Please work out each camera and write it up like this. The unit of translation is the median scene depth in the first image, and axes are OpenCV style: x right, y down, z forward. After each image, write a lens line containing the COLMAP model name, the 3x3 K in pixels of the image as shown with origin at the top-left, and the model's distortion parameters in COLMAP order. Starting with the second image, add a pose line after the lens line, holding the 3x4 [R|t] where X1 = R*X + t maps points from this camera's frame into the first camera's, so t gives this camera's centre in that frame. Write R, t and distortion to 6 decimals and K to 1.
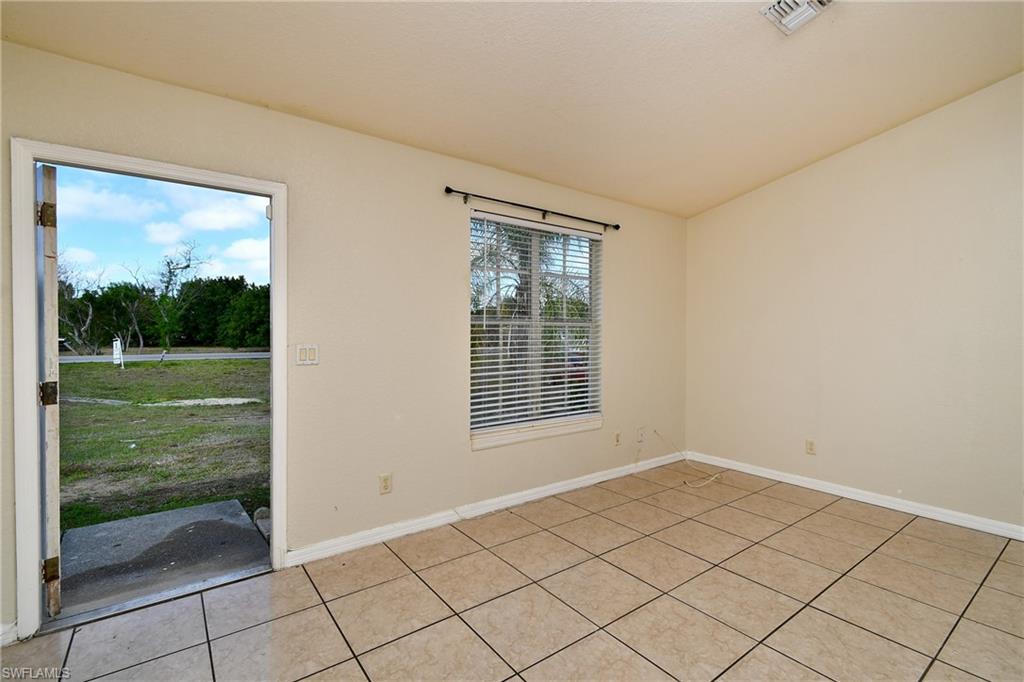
lens RADIAL K [[462.1, 0, 512.0], [0, 462.1, 341.0], [0, 0, 1]] dist [-0.002045, -0.000550]
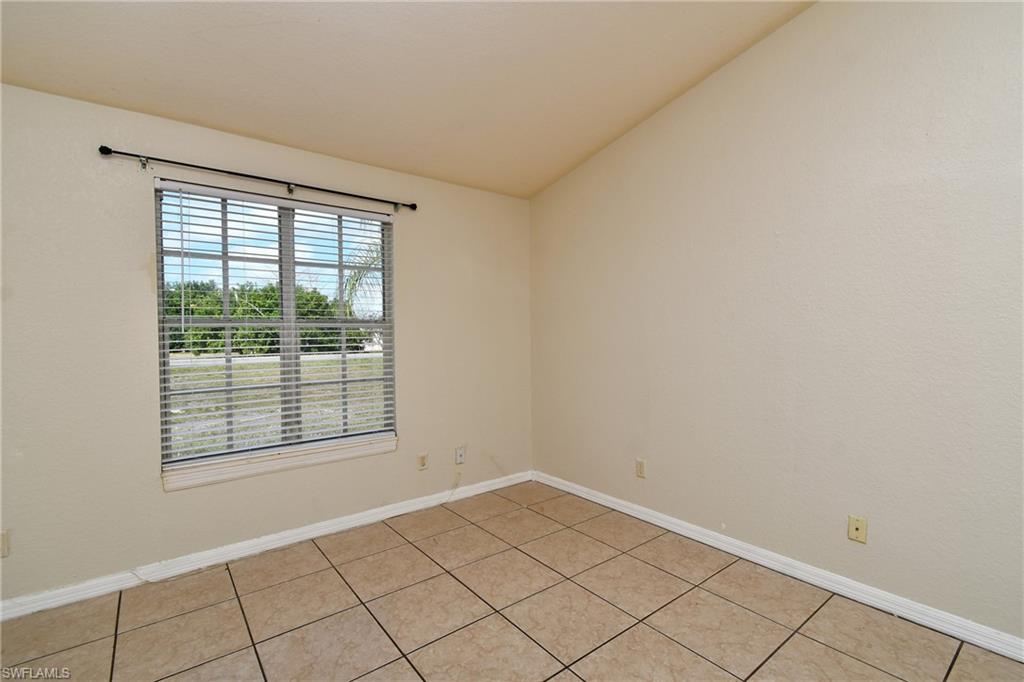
lens RADIAL K [[462.1, 0, 512.0], [0, 462.1, 341.0], [0, 0, 1]] dist [-0.002045, -0.000550]
pose [[0.999315, -0.016475, 0.033153, 0.421407], [0.016543, 0.999862, -0.001790, -0.002330], [-0.033119, 0.002337, 0.999449, 0.190313]]
